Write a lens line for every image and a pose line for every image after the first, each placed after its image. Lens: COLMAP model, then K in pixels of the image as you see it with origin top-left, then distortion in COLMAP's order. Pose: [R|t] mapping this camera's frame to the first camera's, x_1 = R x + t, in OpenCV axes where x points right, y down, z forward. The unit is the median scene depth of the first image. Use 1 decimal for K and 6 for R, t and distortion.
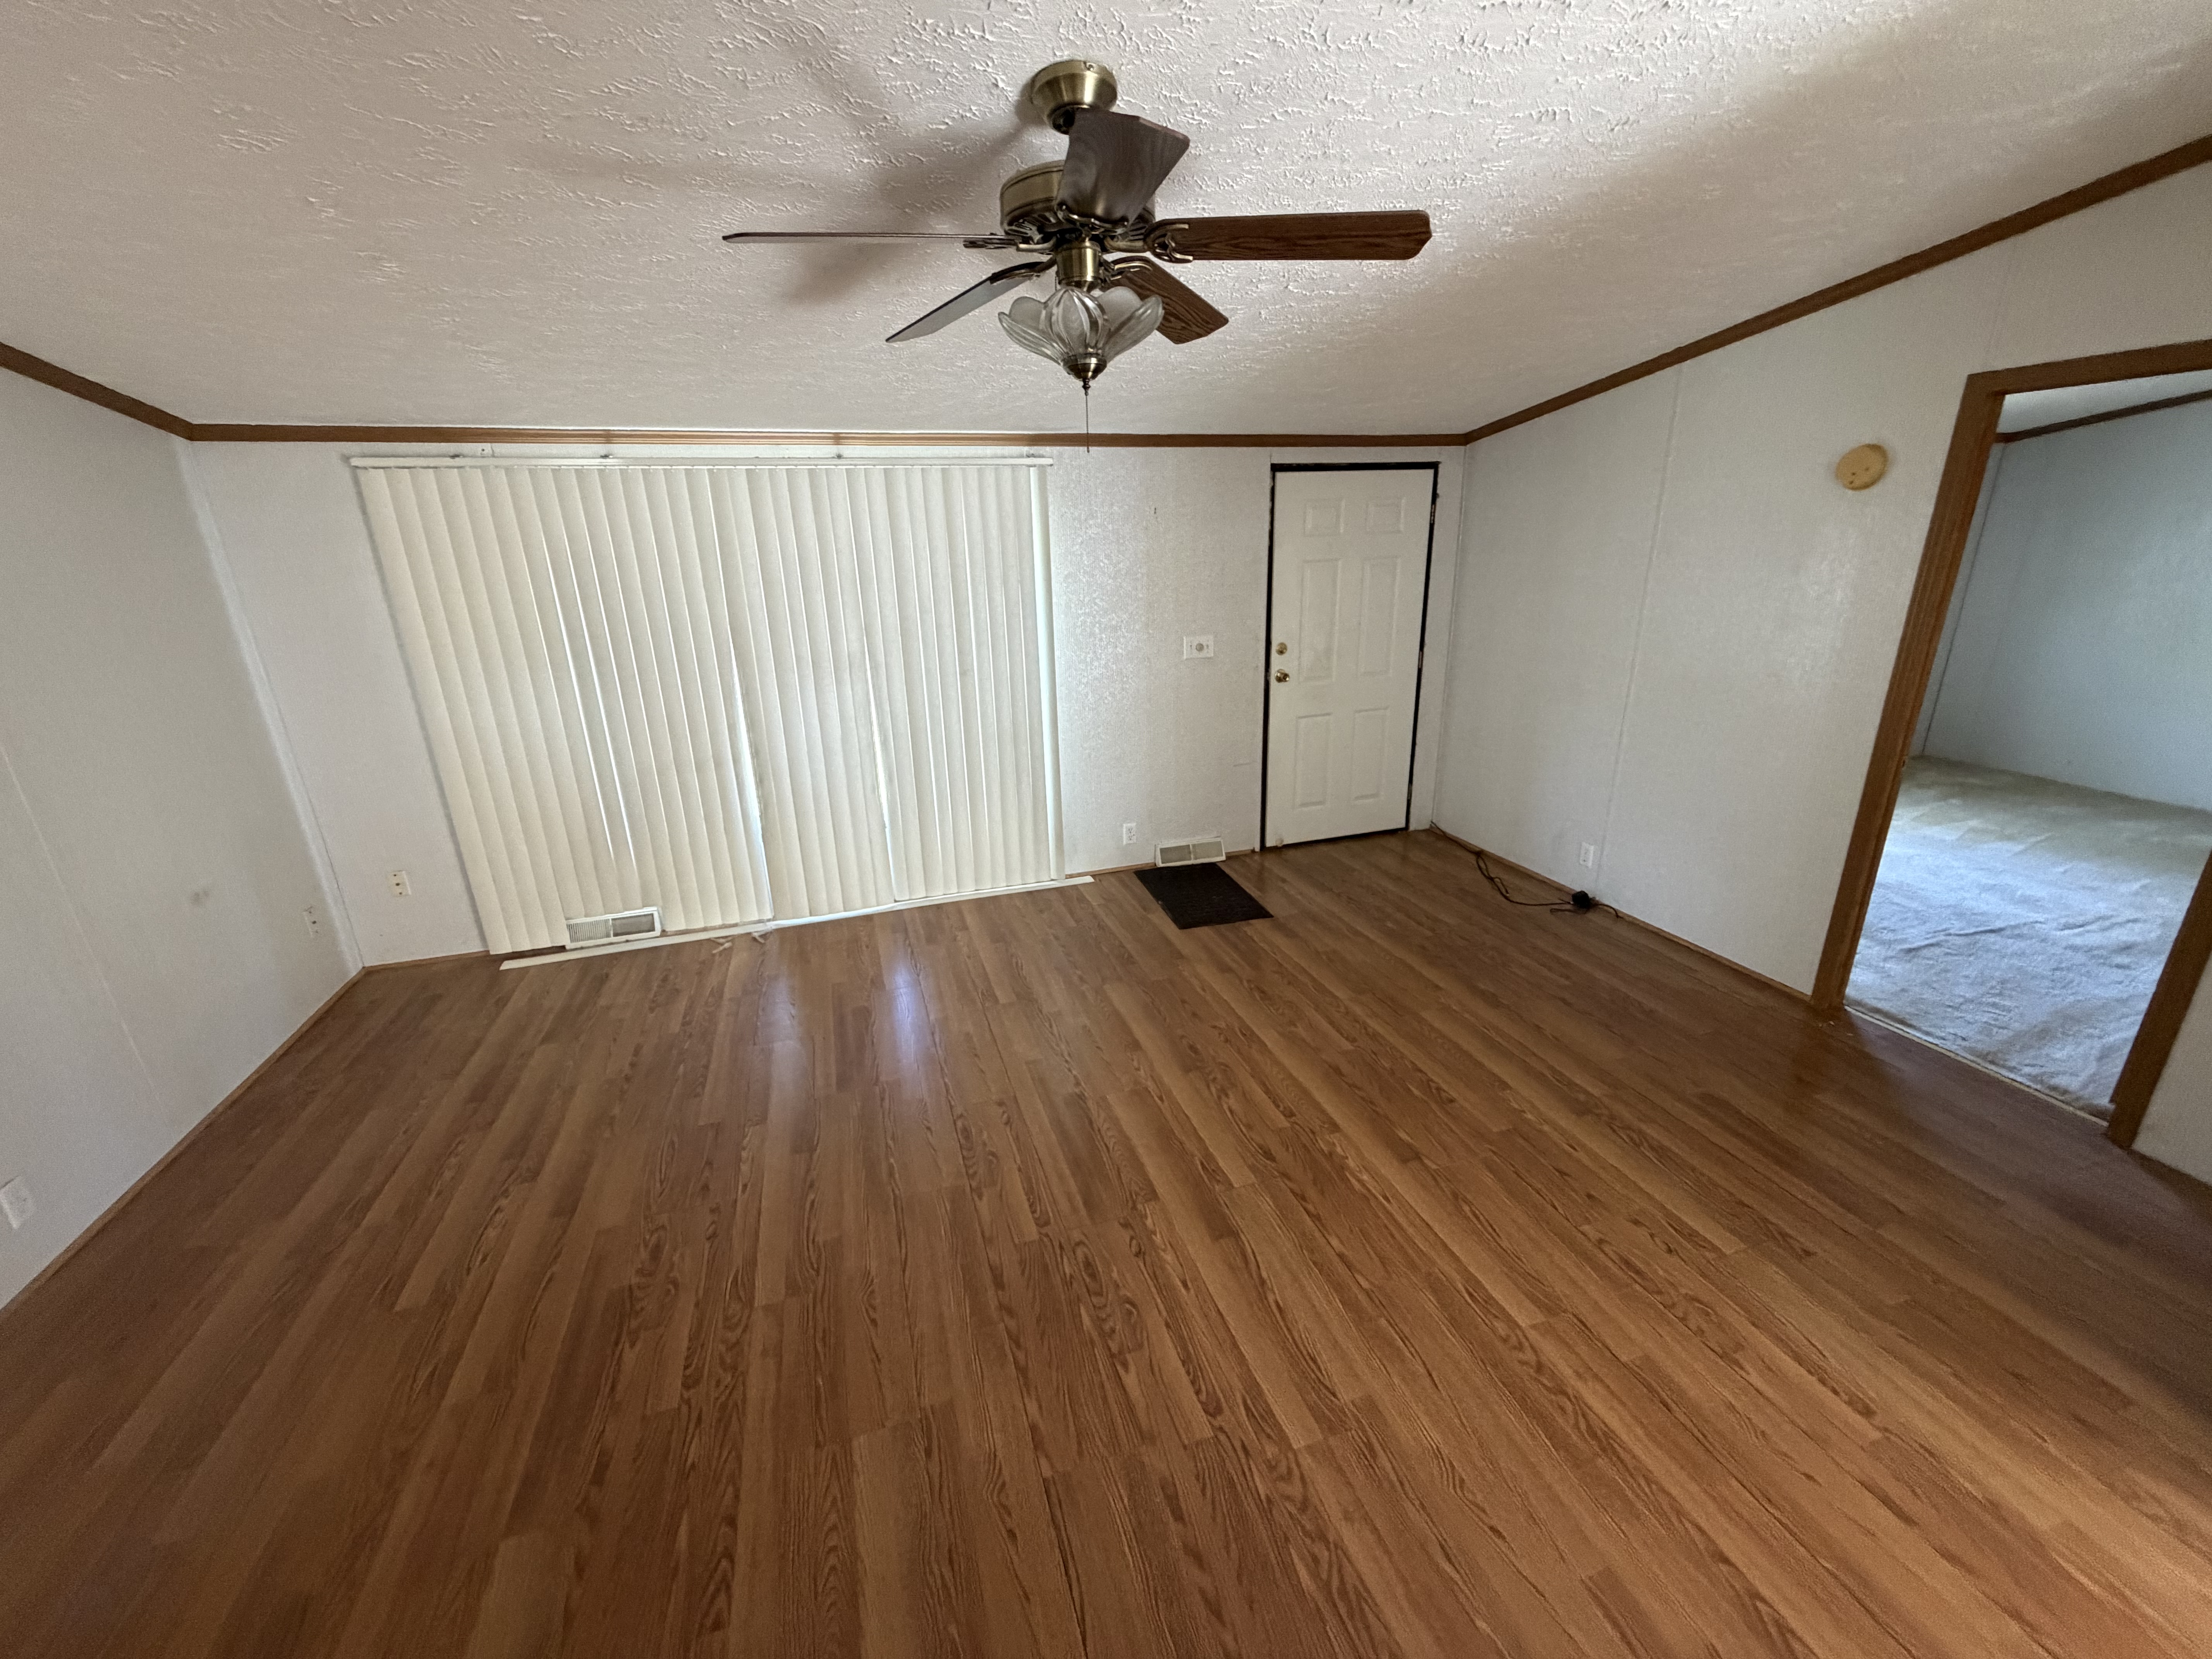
lens RADIAL K [[882.3, 0, 1104.3], [0, 882.3, 822.1], [0, 0, 1]] dist [0.002150, -0.000185]
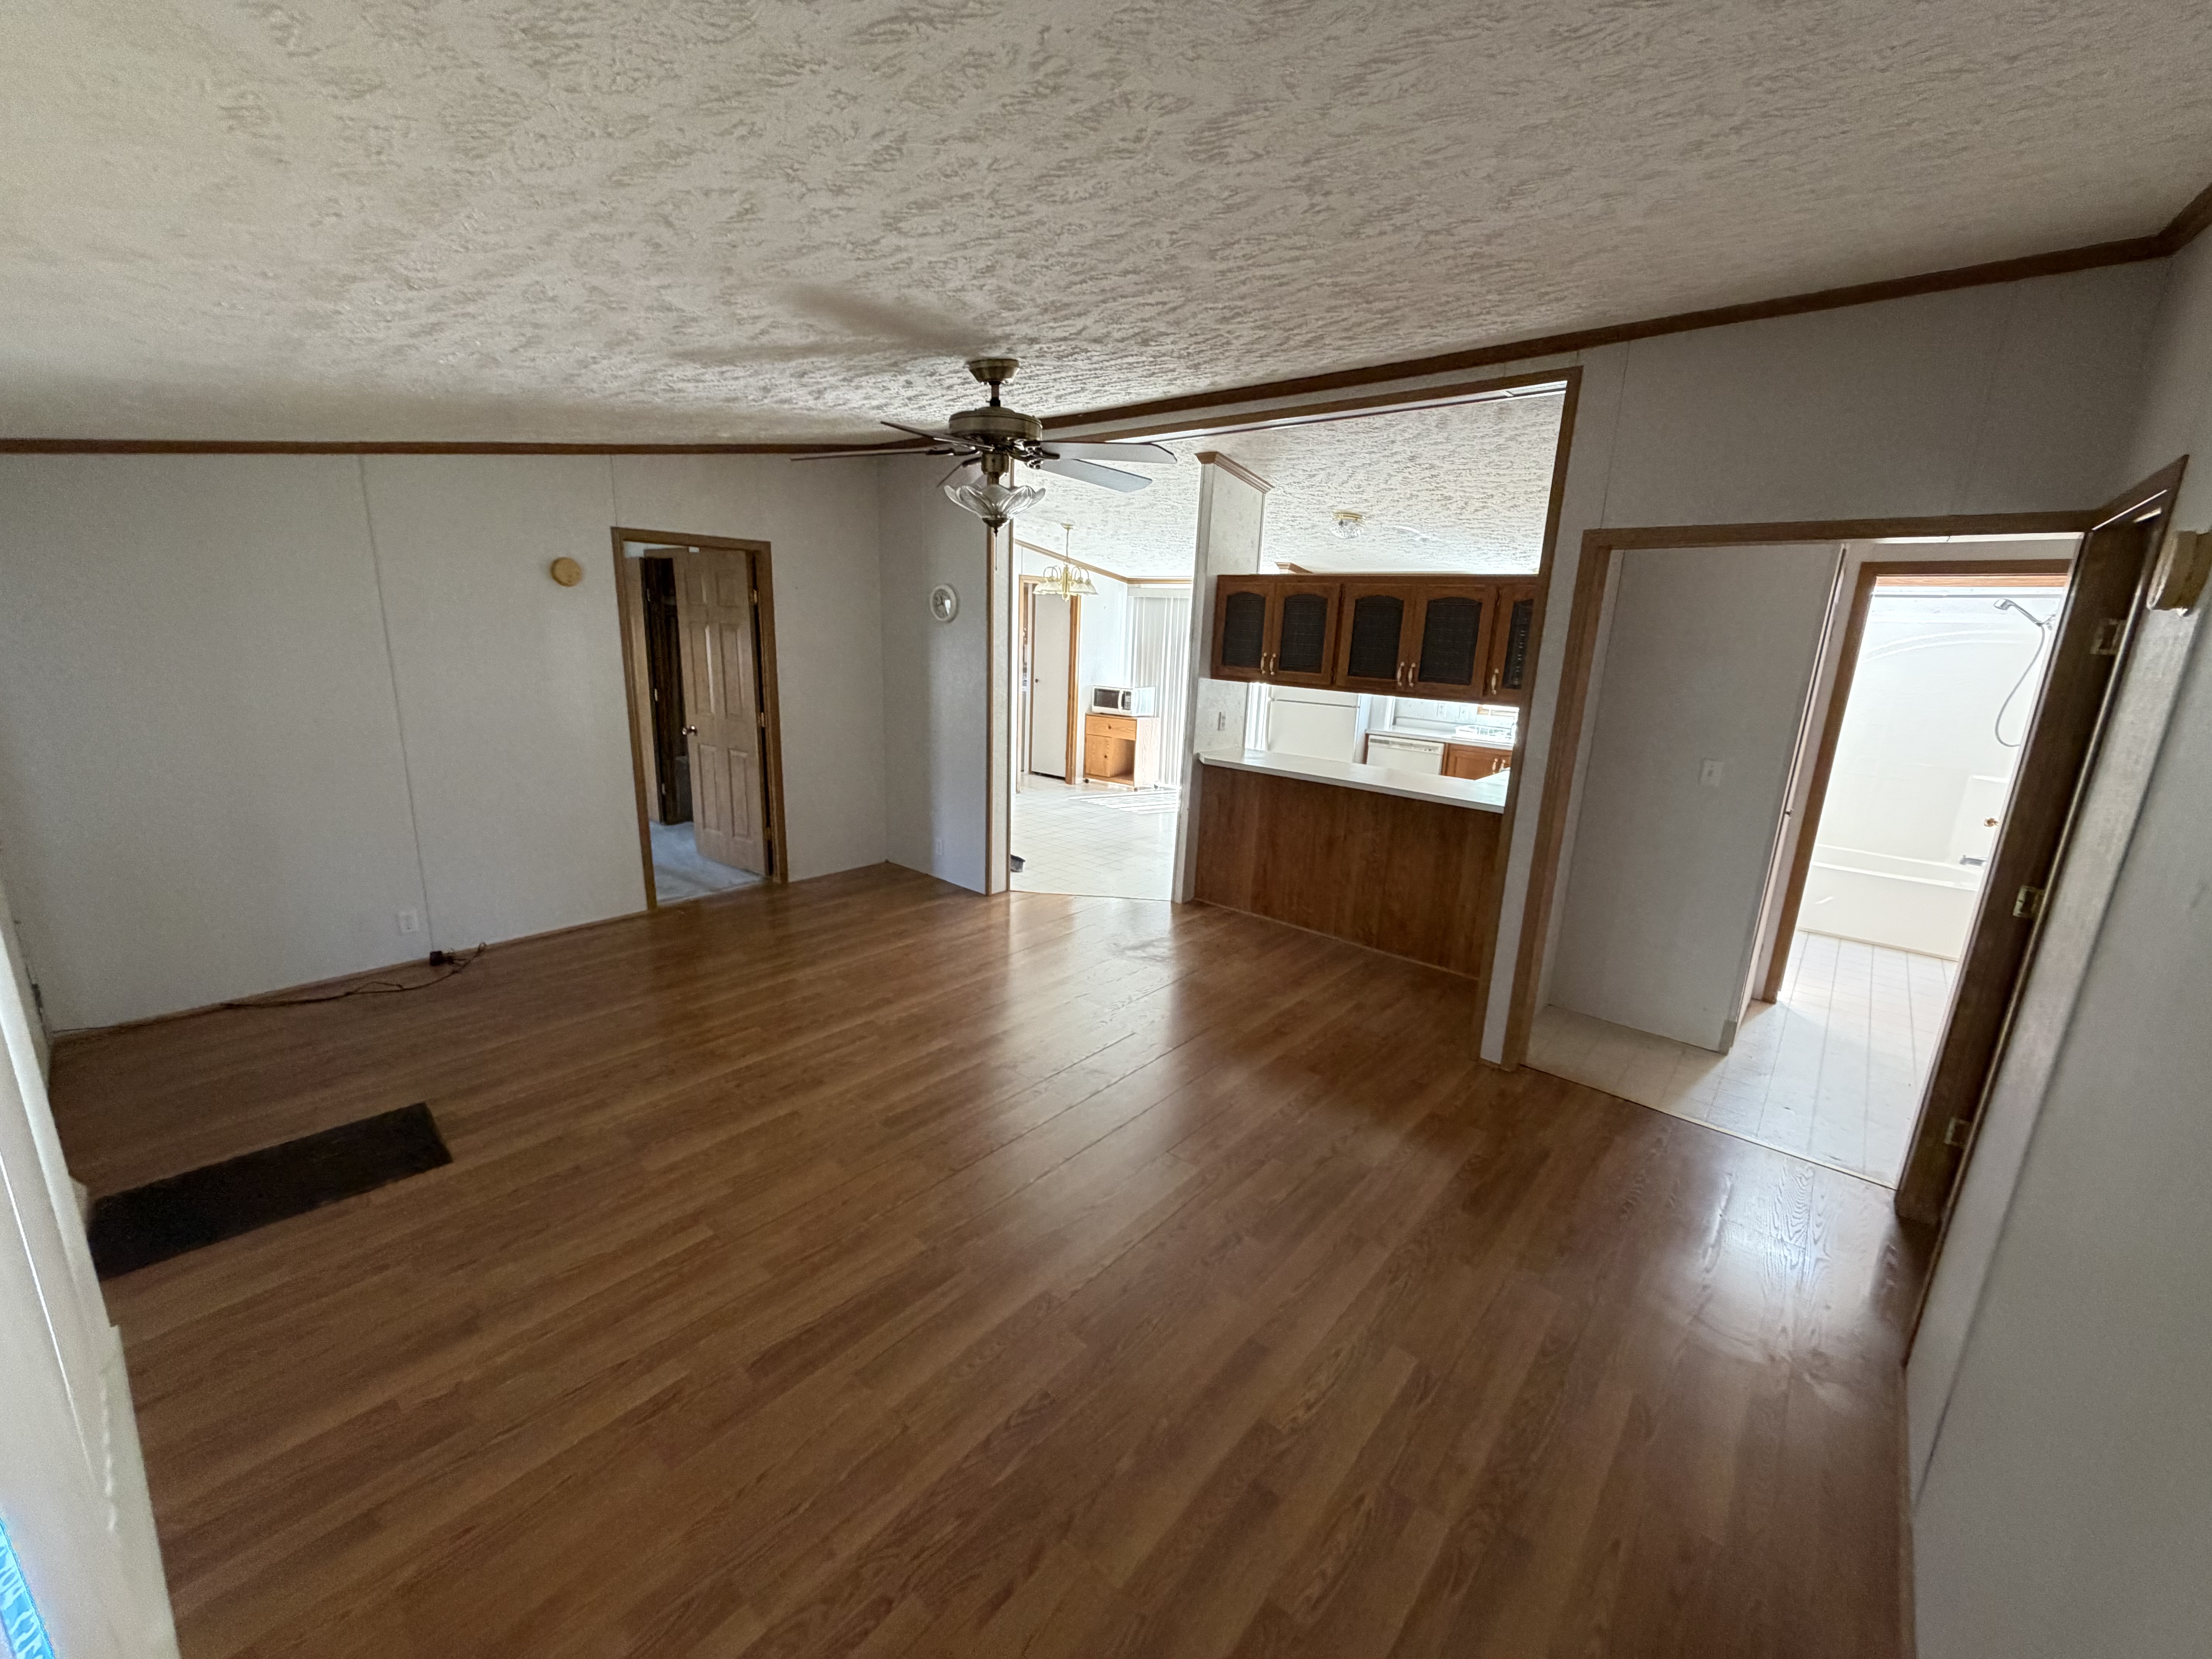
lens RADIAL K [[882.3, 0, 1099.2], [0, 882.3, 827.9], [0, 0, 1]] dist [0.002150, -0.000185]
pose [[-0.525128, -0.185285, 0.830608, -0.916274], [0.244288, 0.902117, 0.355680, -0.305504], [-0.815208, 0.389685, -0.428465, 1.023760]]
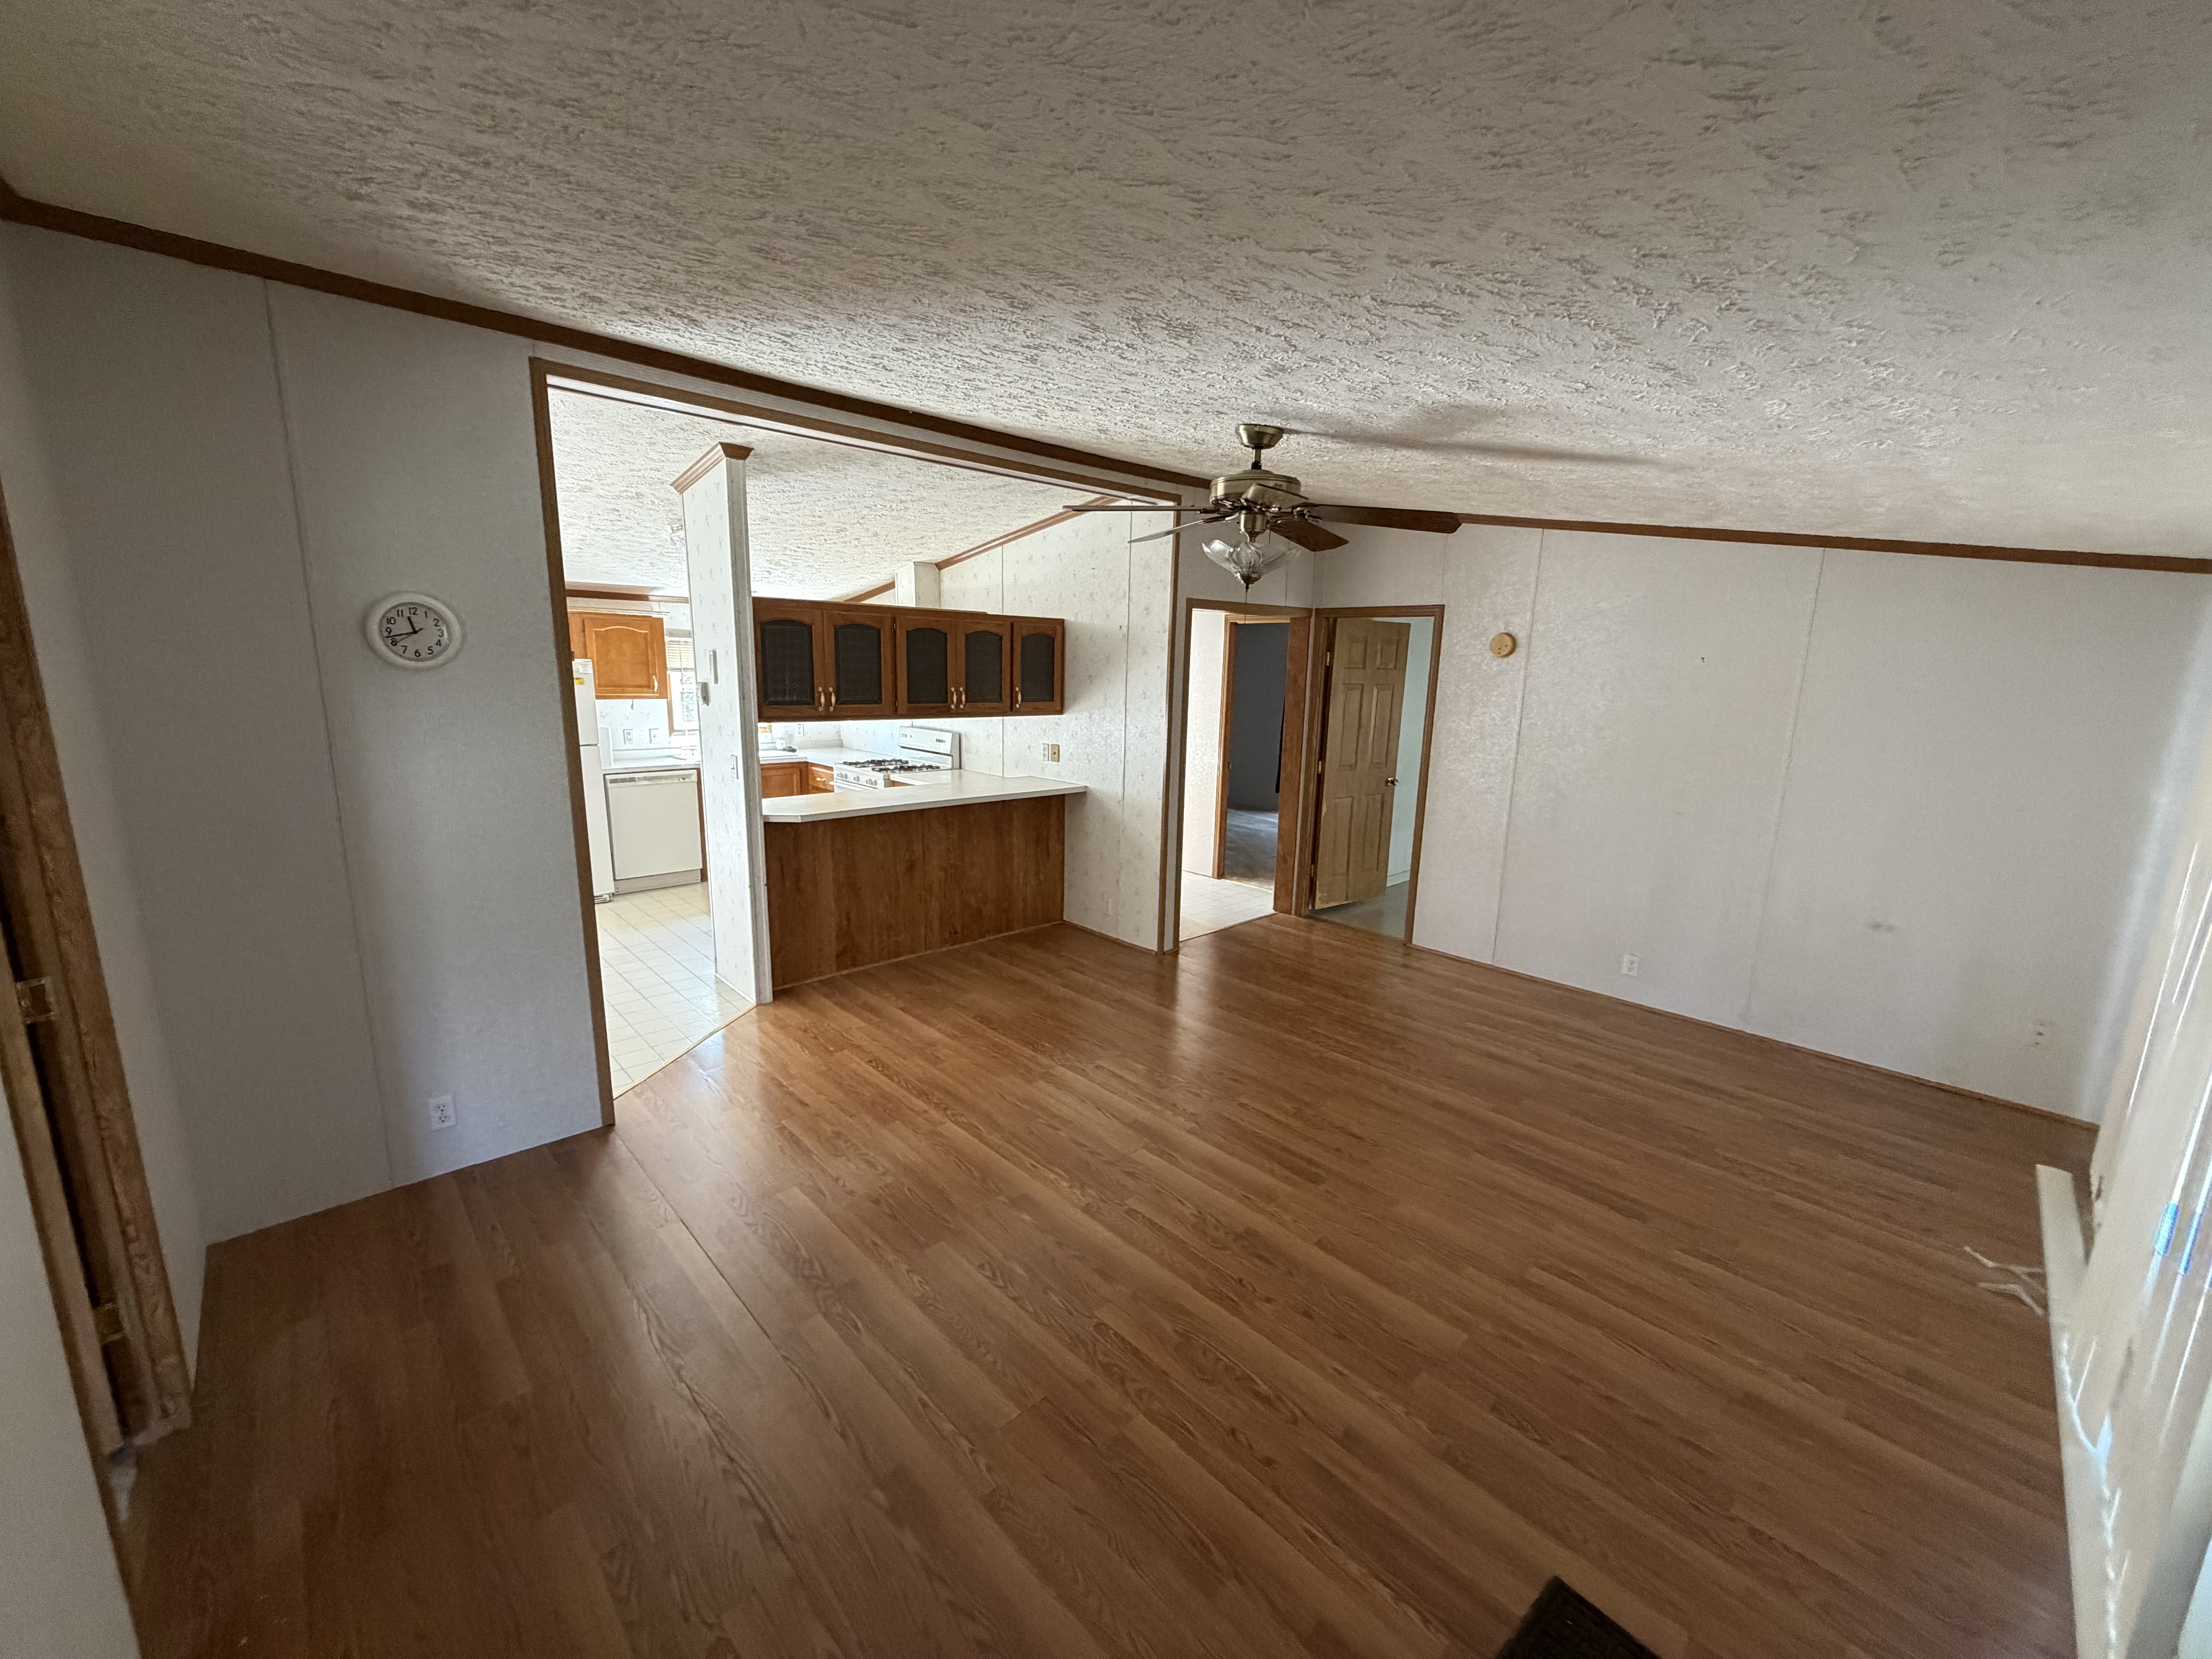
lens RADIAL K [[882.3, 0, 1096.6], [0, 882.3, 834.3], [0, 0, 1]] dist [0.002150, -0.000185]
pose [[-0.901353, 0.094874, -0.422566, 0.570920], [-0.130070, 0.871364, 0.473082, -0.485171], [0.413092, 0.481377, -0.773066, 1.395053]]
